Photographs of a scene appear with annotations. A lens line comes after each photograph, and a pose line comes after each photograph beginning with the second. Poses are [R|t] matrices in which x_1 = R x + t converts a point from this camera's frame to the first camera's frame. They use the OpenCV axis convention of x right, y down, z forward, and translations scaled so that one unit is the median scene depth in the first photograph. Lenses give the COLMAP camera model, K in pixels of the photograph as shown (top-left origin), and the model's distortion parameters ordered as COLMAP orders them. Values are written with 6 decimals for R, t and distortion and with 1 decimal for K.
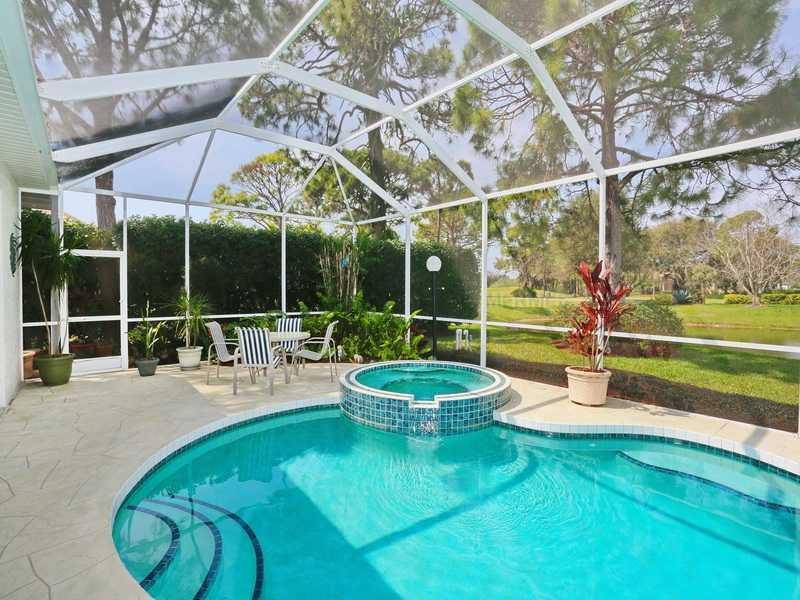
lens RADIAL K [[391.4, 0, 405.5], [0, 391.4, 296.0], [0, 0, 1]] dist [-0.050373, 0.013987]
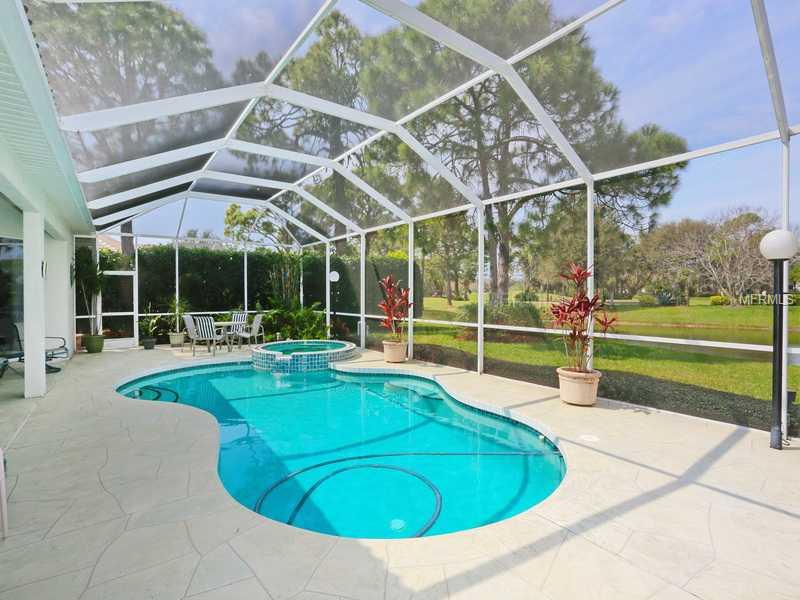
lens RADIAL K [[391.4, 0, 394.2], [0, 391.4, 295.8], [0, 0, 1]] dist [-0.050373, 0.013987]
pose [[0.996561, -0.009771, -0.082283, 0.432726], [0.008573, 0.999852, -0.014896, 0.016372], [0.082416, 0.014139, 0.996498, -0.462421]]
